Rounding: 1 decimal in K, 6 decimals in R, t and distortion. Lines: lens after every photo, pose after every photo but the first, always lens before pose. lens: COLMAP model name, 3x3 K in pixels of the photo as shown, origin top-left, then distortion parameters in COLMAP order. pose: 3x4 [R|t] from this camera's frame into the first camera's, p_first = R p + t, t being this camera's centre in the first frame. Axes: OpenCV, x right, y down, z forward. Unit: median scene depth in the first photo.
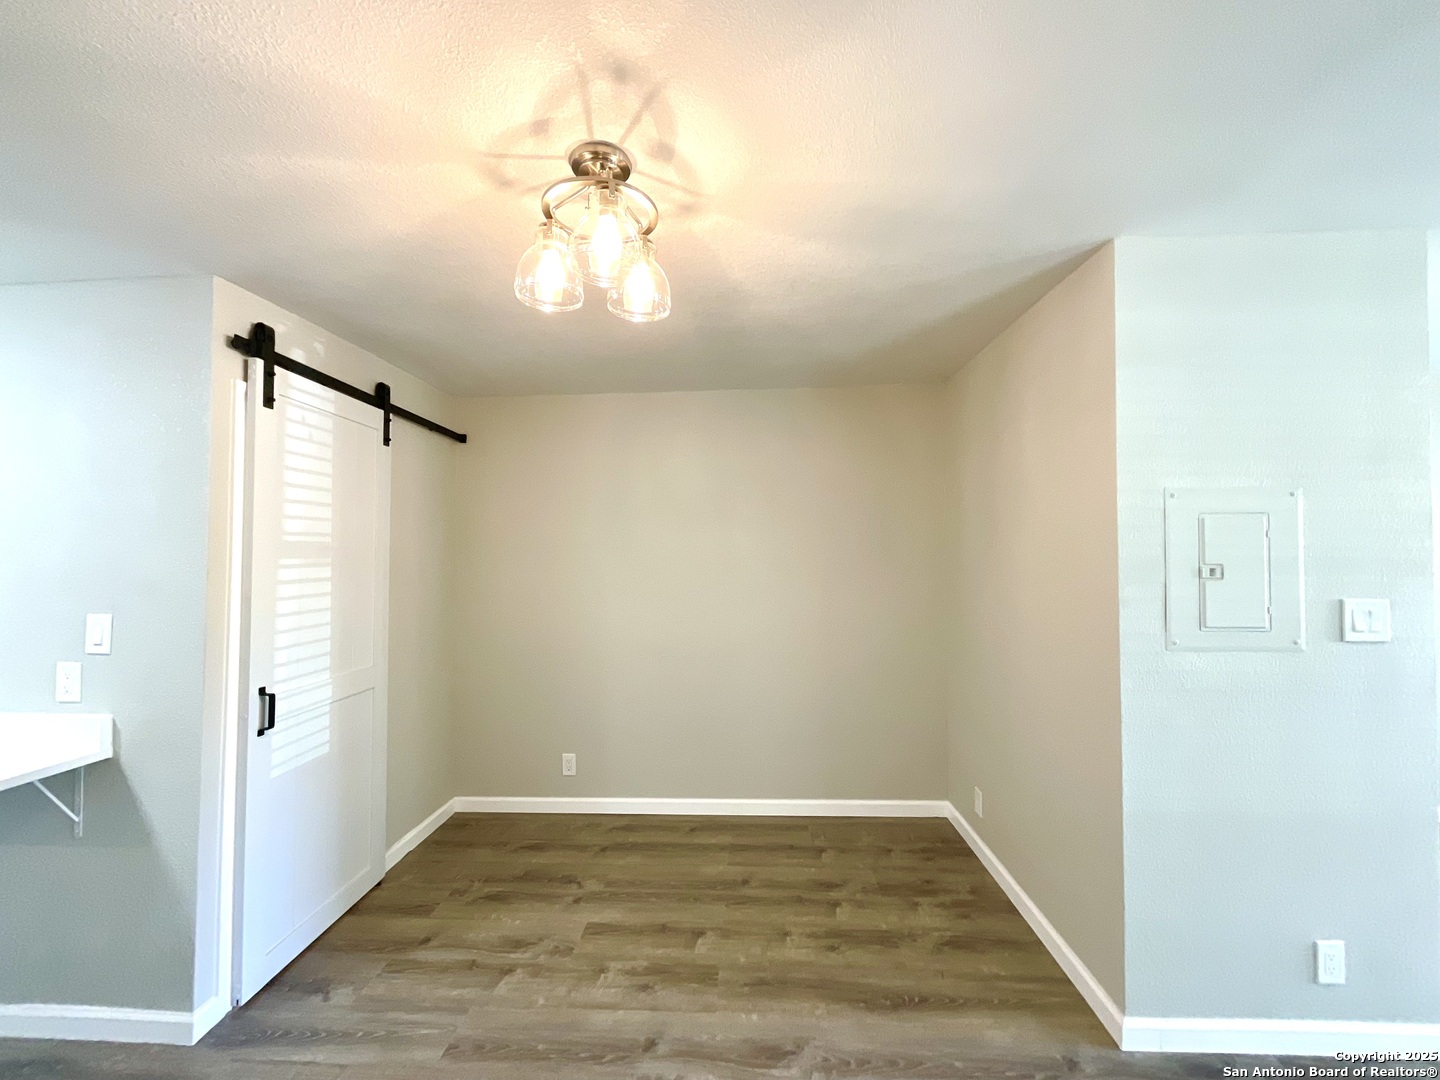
lens RADIAL K [[580.5, 0, 723.6], [0, 580.5, 536.9], [0, 0, 1]] dist [-0.005296, 0.000508]
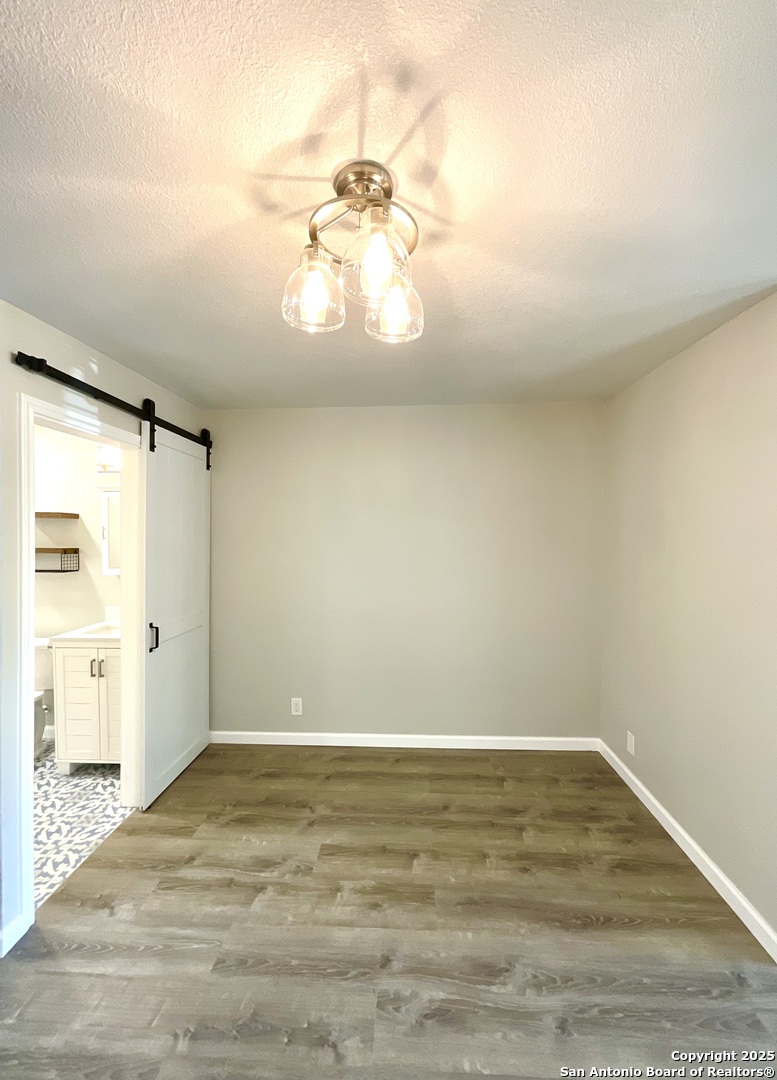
lens RADIAL K [[432.2, 0, 390.3], [0, 432.2, 535.8], [0, 0, 1]] dist [0.002321, -0.003474]
pose [[0.999979, 0.006384, -0.000614, -0.112288], [-0.006351, 0.999026, 0.043664, -0.034490], [0.000892, -0.043659, 0.999046, 0.135687]]
